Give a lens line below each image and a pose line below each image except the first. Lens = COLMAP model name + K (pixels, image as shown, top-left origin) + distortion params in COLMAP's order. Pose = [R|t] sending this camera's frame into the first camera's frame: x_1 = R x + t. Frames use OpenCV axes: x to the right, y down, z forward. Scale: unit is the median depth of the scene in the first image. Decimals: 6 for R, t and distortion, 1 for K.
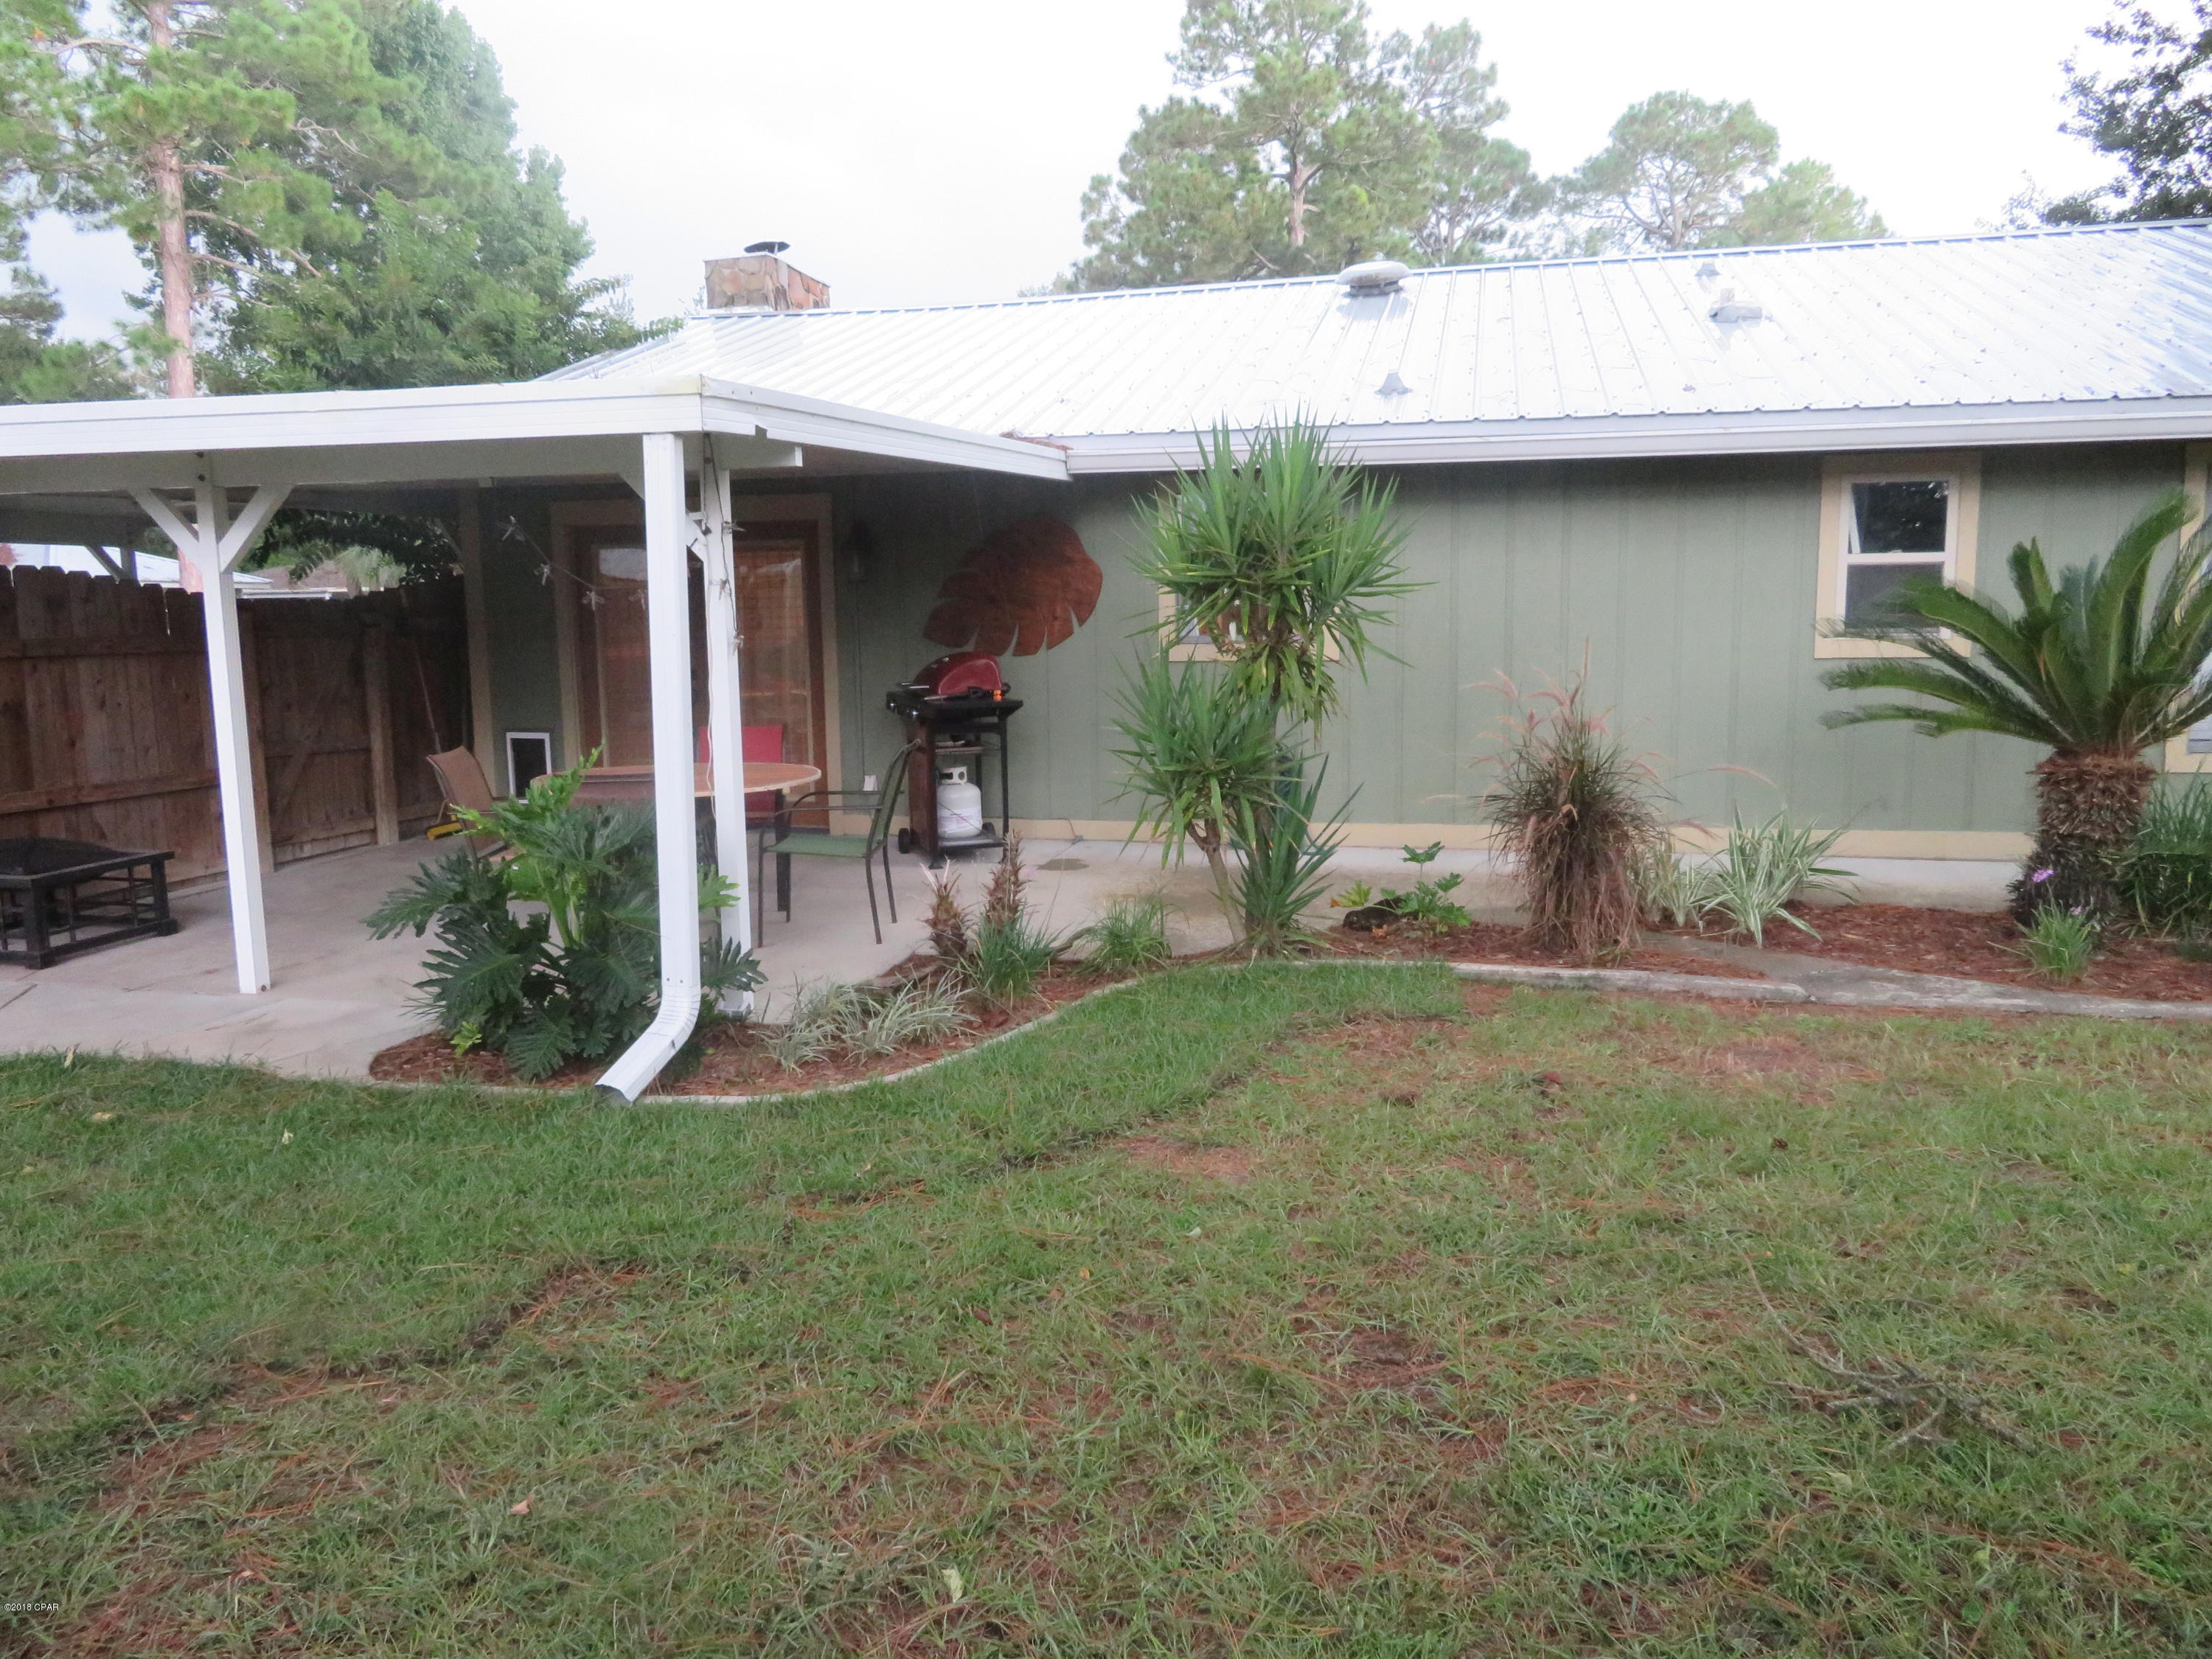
lens RADIAL K [[1584.8, 0, 1106.0], [0, 1584.8, 829.5], [0, 0, 1]] dist [-0.005353, 0.002655]
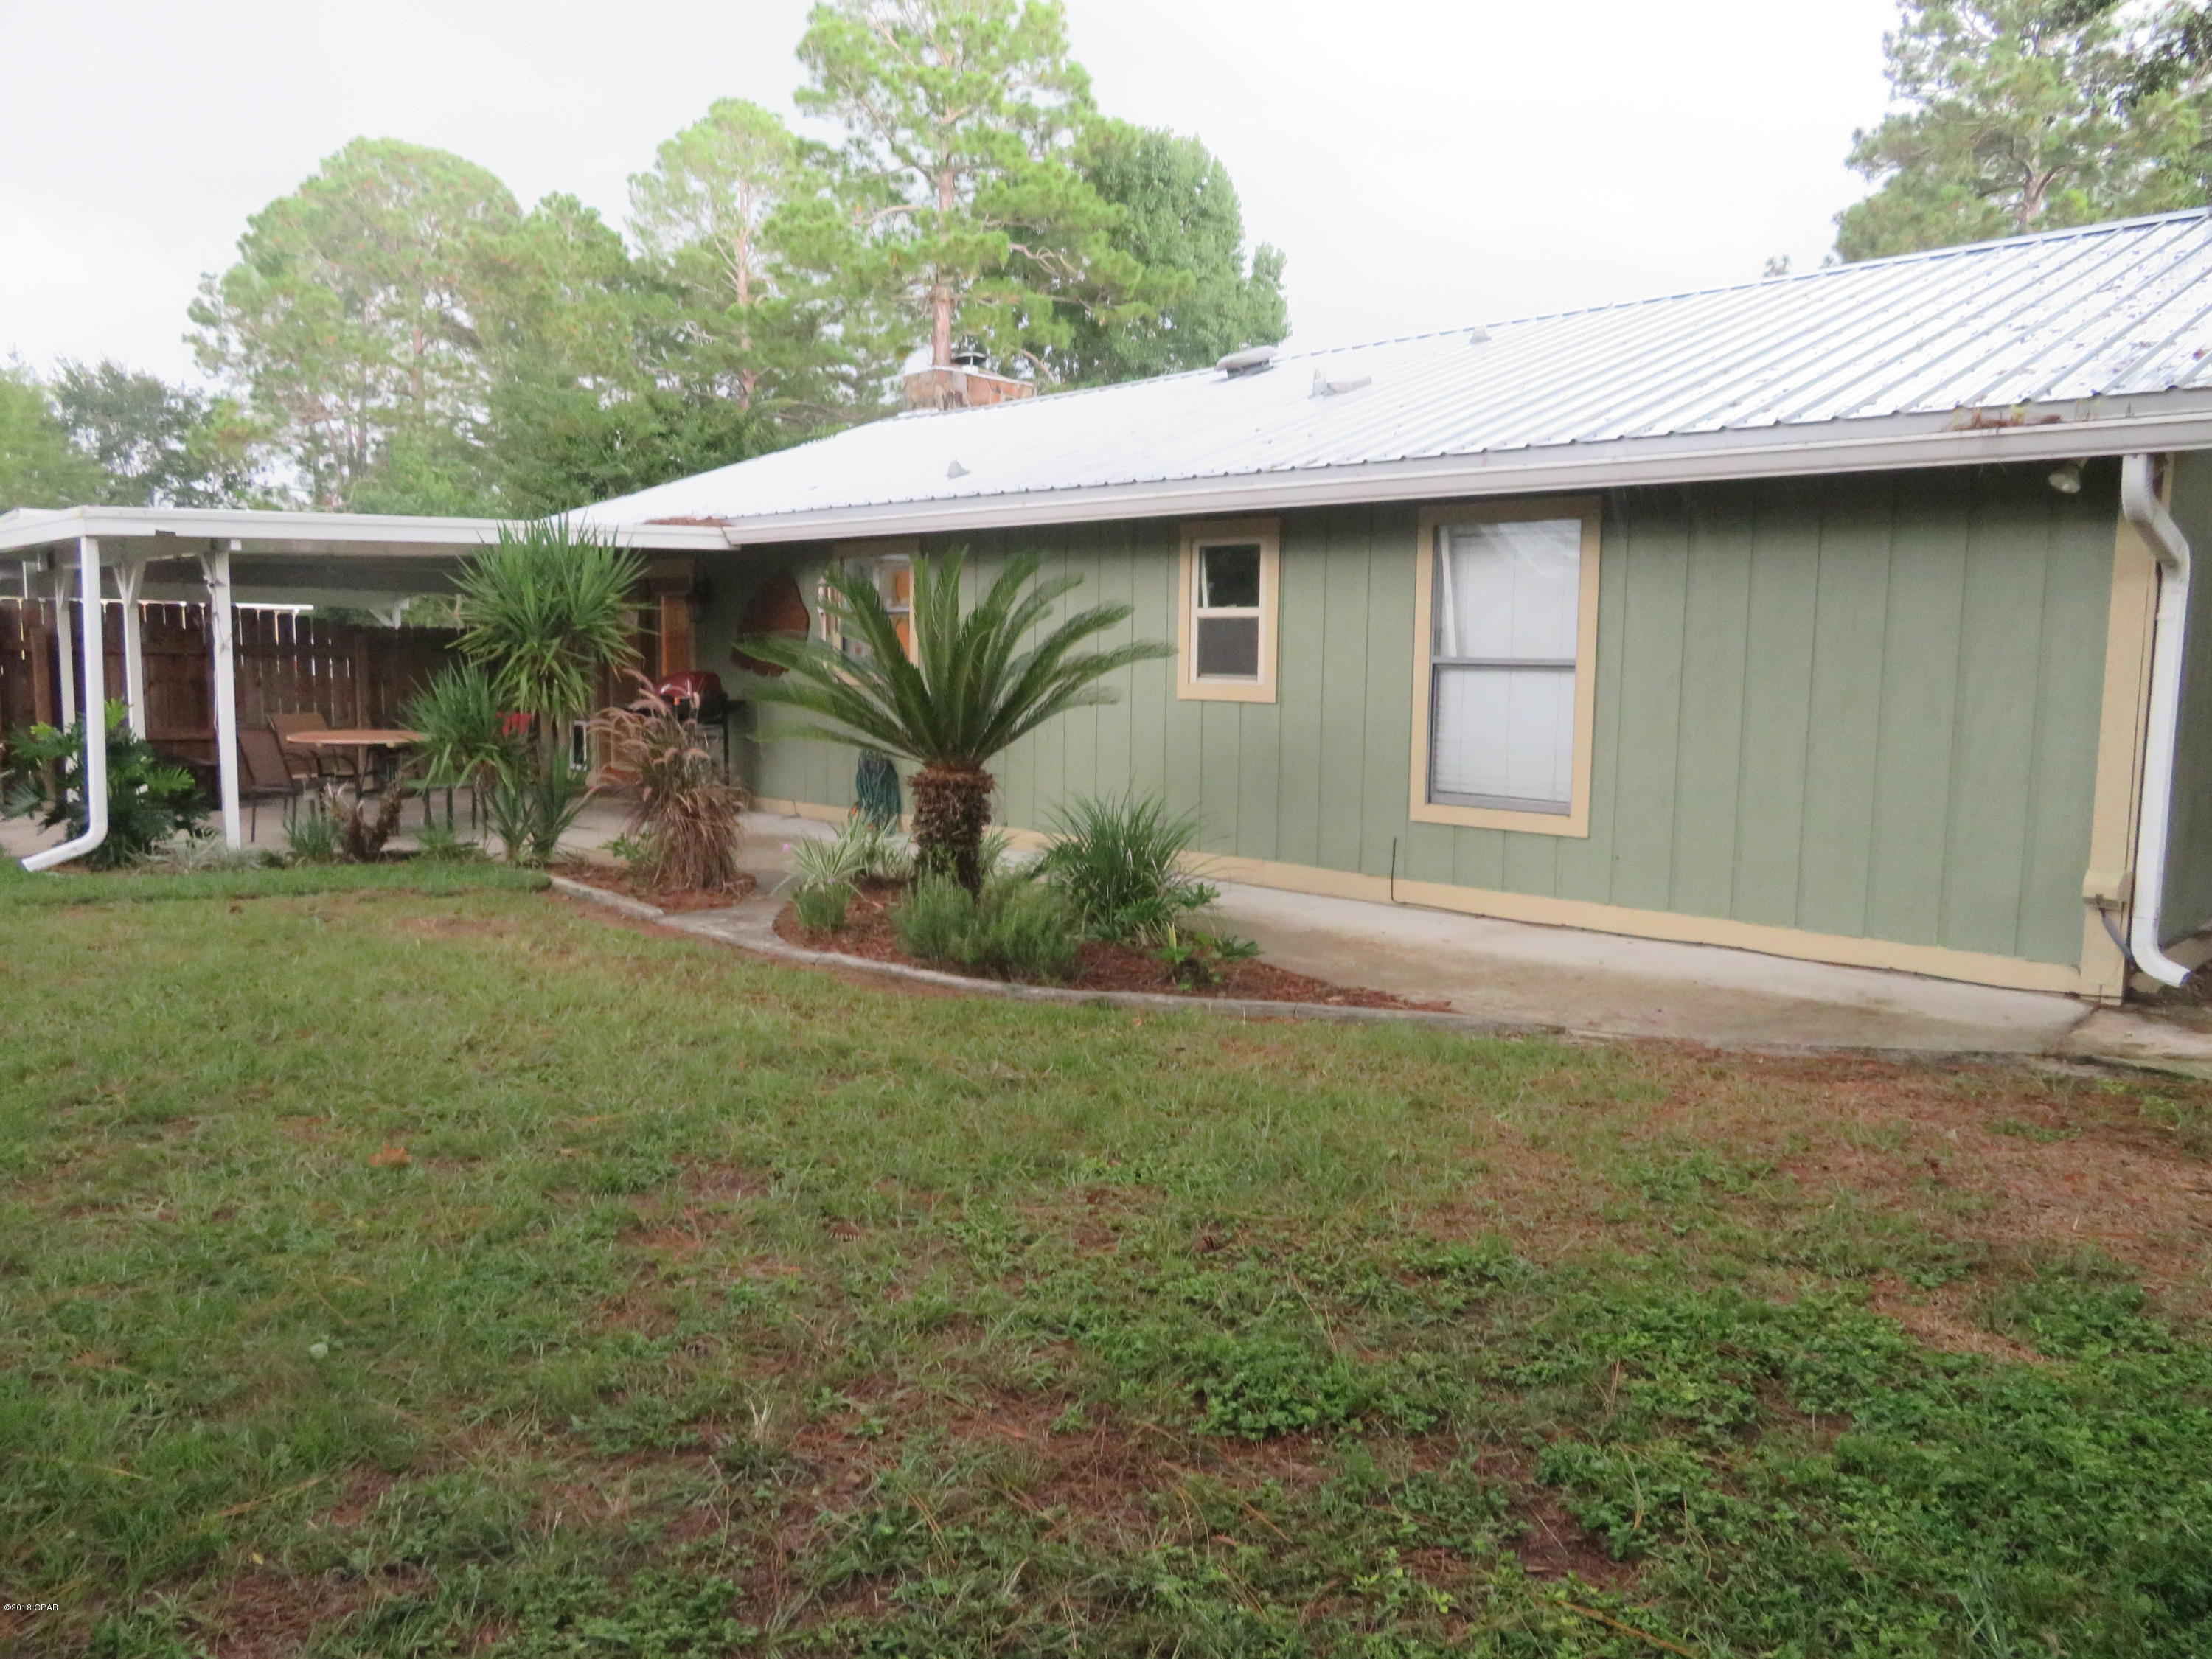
lens RADIAL K [[1584.8, 0, 1106.0], [0, 1584.8, 829.5], [0, 0, 1]] dist [-0.005353, 0.002655]
pose [[0.846751, 0.084263, -0.525273, 0.203963], [-0.100824, 0.994900, -0.002932, -0.001889], [0.522347, 0.055443, 0.850928, 0.005233]]
